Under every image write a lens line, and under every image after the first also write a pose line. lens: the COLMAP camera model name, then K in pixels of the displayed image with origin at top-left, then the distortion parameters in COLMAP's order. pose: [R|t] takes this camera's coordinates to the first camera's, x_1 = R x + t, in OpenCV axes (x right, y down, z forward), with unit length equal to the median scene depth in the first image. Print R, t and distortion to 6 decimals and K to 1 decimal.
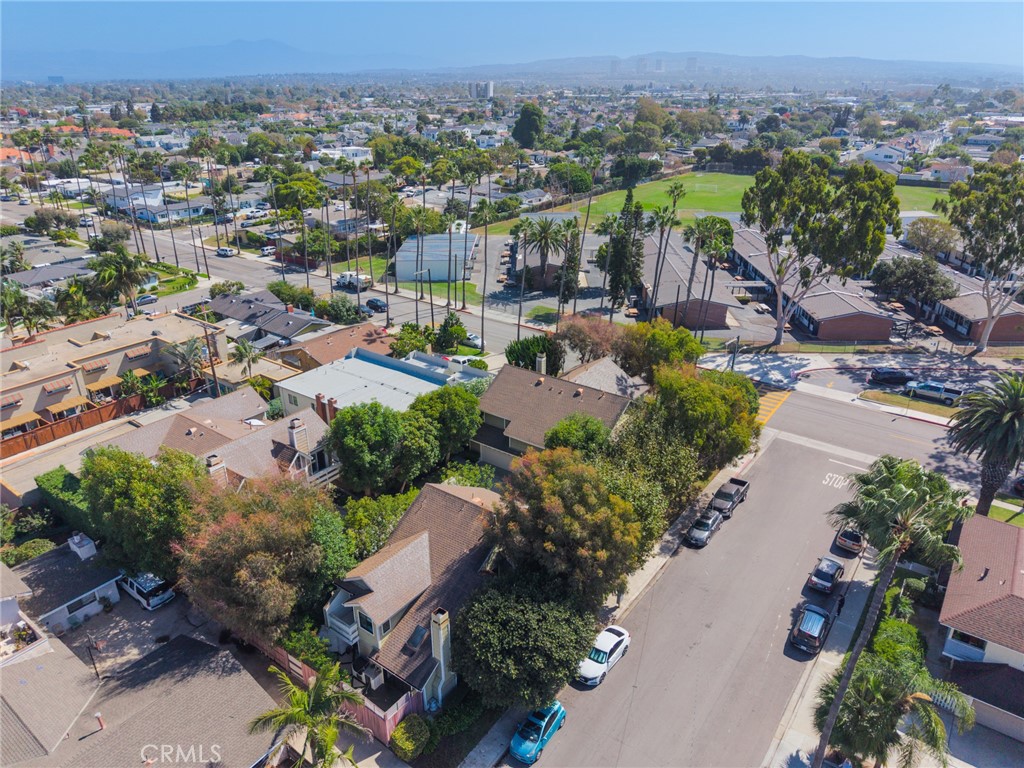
lens RADIAL K [[683.9, 0, 512.0], [0, 683.9, 384.0], [0, 0, 1]] dist [0.049483, -0.063300]
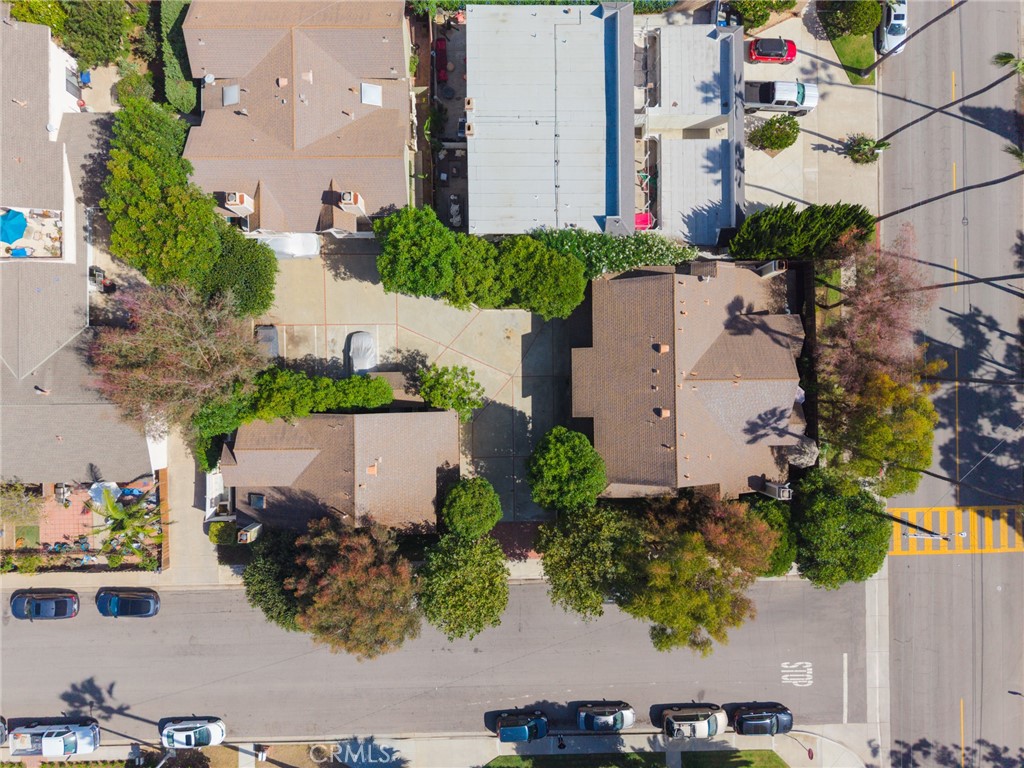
lens RADIAL K [[691.8, 0, 511.7], [0, 691.8, 384.6], [0, 0, 1]] dist [0.018090, -0.017126]
pose [[0.602795, 0.797846, 0.008901, -0.018336], [-0.343438, 0.249375, 0.905463, -0.399935], [0.720200, -0.548866, 0.424333, 0.395436]]
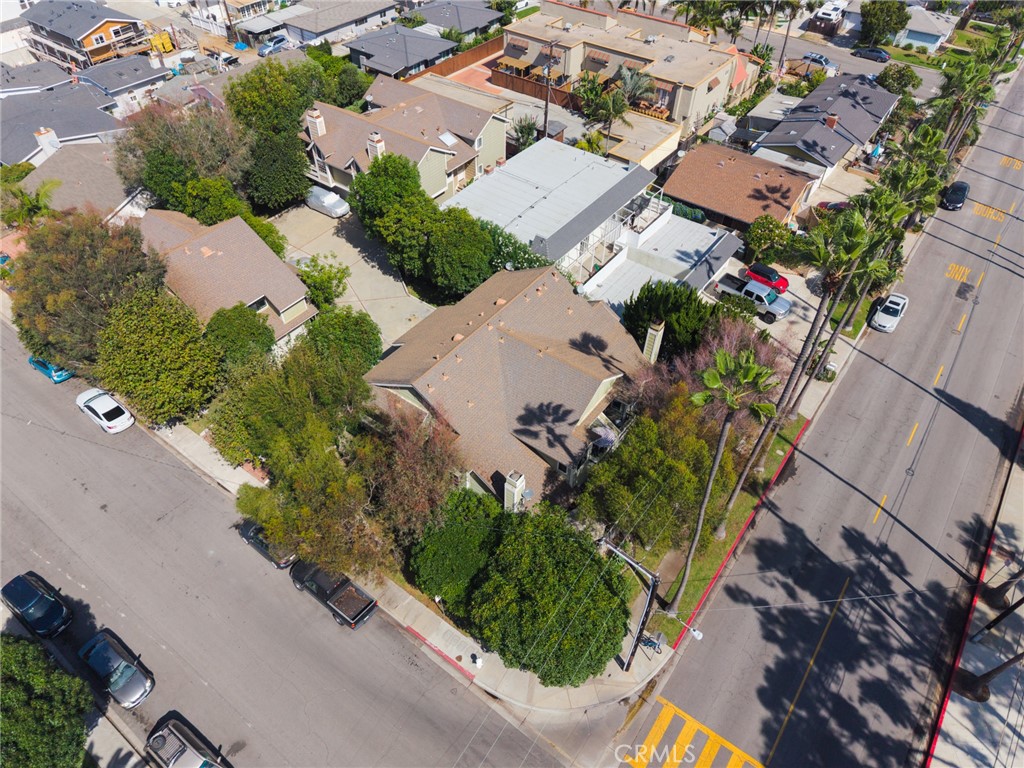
lens RADIAL K [[688.6, 0, 512.0], [0, 688.6, 384.0], [0, 0, 1]] dist [0.017793, -0.016445]
pose [[-0.000864, 0.714228, -0.699913, 0.394485], [-0.420069, 0.634906, 0.648410, -0.272229], [0.907492, 0.294572, 0.299477, 0.576451]]
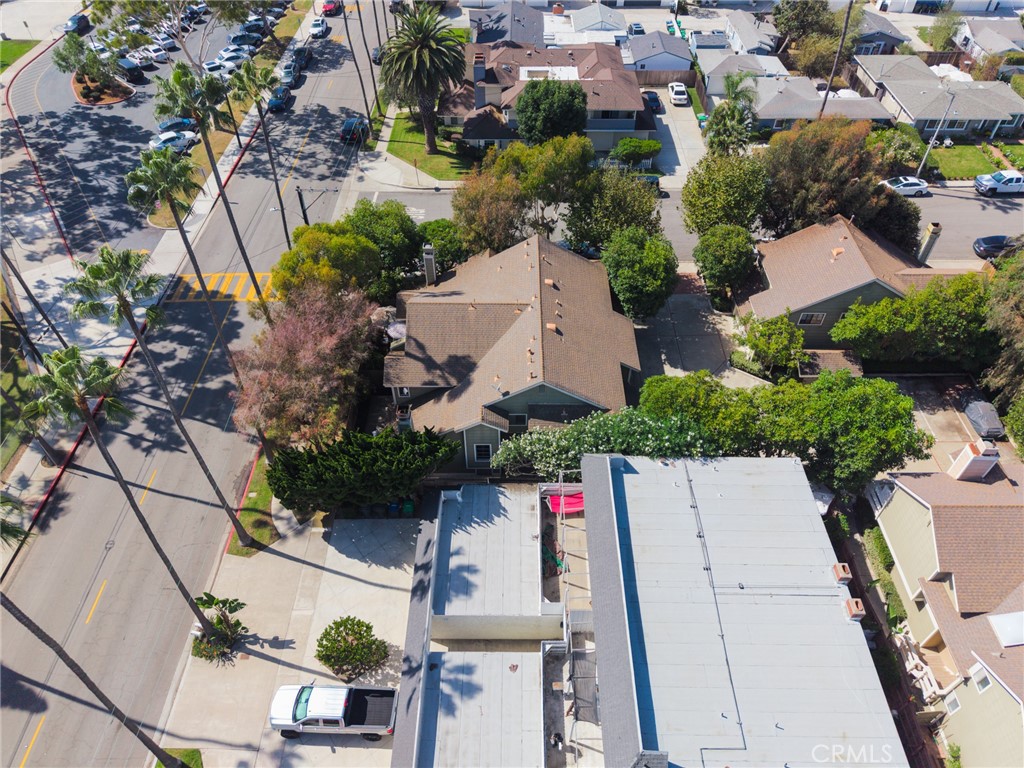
lens RADIAL K [[691.8, 0, 511.7], [0, 691.8, 384.6], [0, 0, 1]] dist [0.018090, -0.017126]
pose [[-0.587882, -0.578850, 0.565090, -0.222426], [0.334443, 0.462140, 0.821325, -0.353316], [-0.736575, 0.671833, -0.078091, 0.769805]]
